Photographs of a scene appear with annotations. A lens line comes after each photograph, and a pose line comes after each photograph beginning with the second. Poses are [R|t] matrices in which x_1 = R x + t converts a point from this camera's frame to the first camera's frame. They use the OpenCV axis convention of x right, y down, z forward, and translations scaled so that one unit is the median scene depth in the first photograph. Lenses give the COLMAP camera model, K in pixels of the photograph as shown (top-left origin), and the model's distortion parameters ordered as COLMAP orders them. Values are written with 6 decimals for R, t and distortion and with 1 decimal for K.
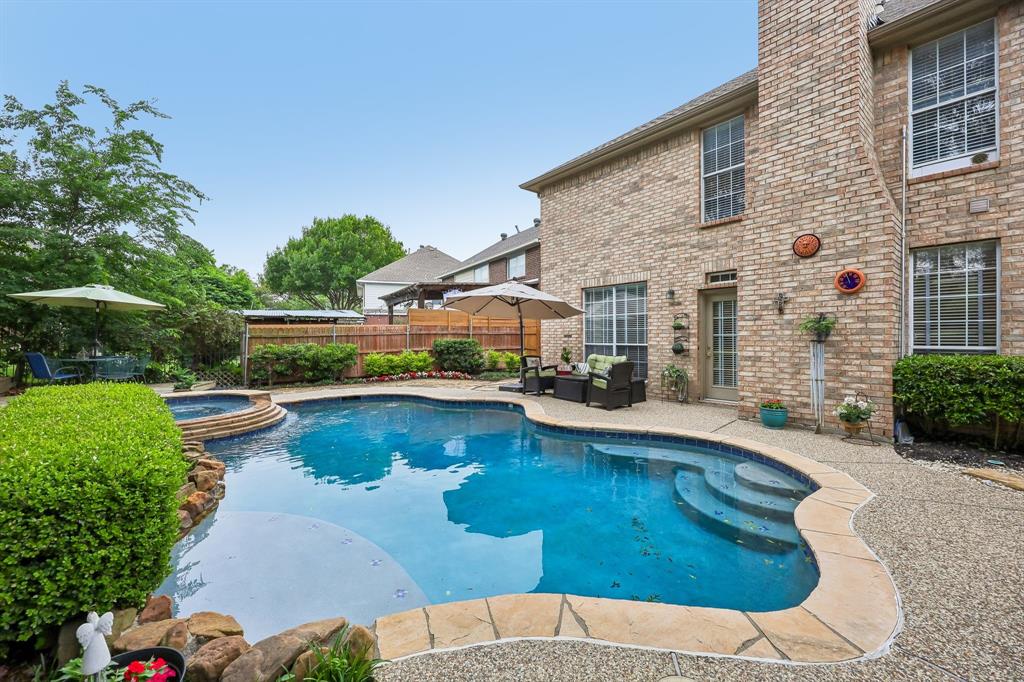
lens RADIAL K [[413.8, 0, 513.1], [0, 413.8, 337.3], [0, 0, 1]] dist [0.000444, 0.000282]
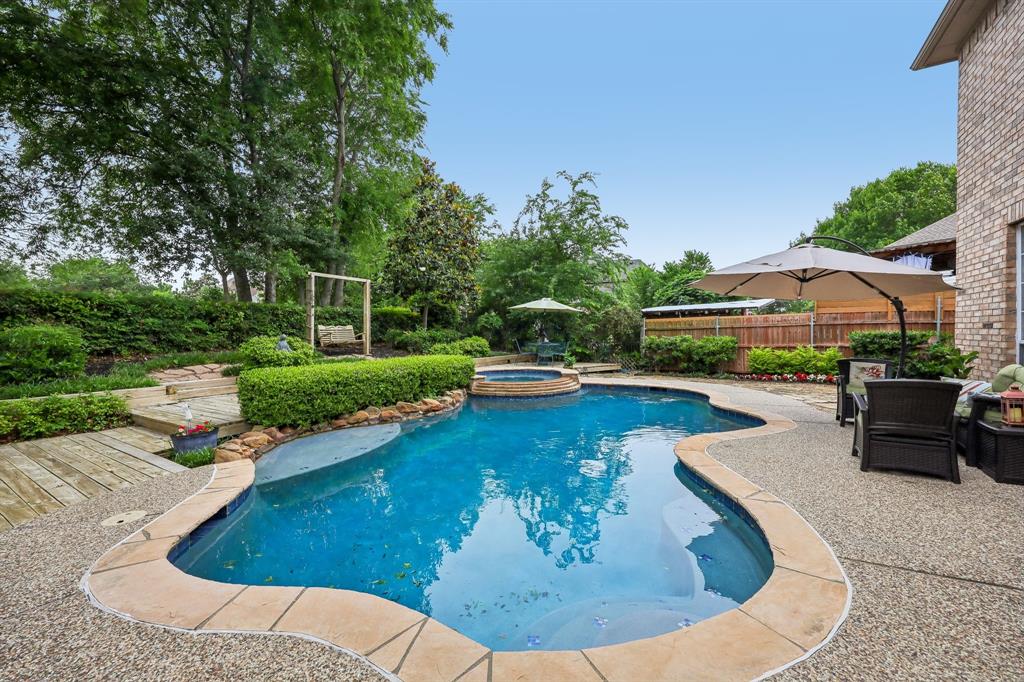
lens RADIAL K [[408.2, 0, 512.0], [0, 408.2, 341.0], [0, 0, 1]] dist [0.000308, 0.000006]
pose [[0.333389, 0.021810, -0.942537, 0.448232], [0.005236, 0.999674, 0.024984, 0.000341], [0.942775, -0.013265, 0.333167, 0.330176]]
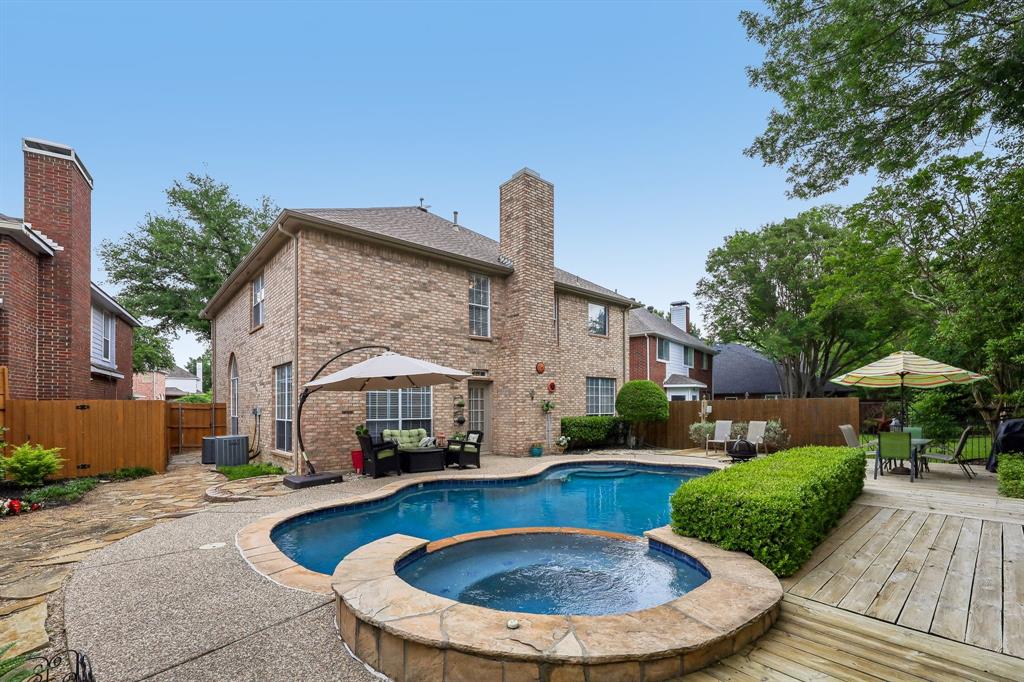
lens RADIAL K [[438.4, 0, 510.1], [0, 438.4, 408.0], [0, 0, 1]] dist [0.001533, 0.000510]
pose [[-0.033612, 0.000617, 0.999435, -0.926237], [0.007228, 0.999974, -0.000374, -0.010394], [-0.999409, 0.007211, -0.033616, 0.751197]]
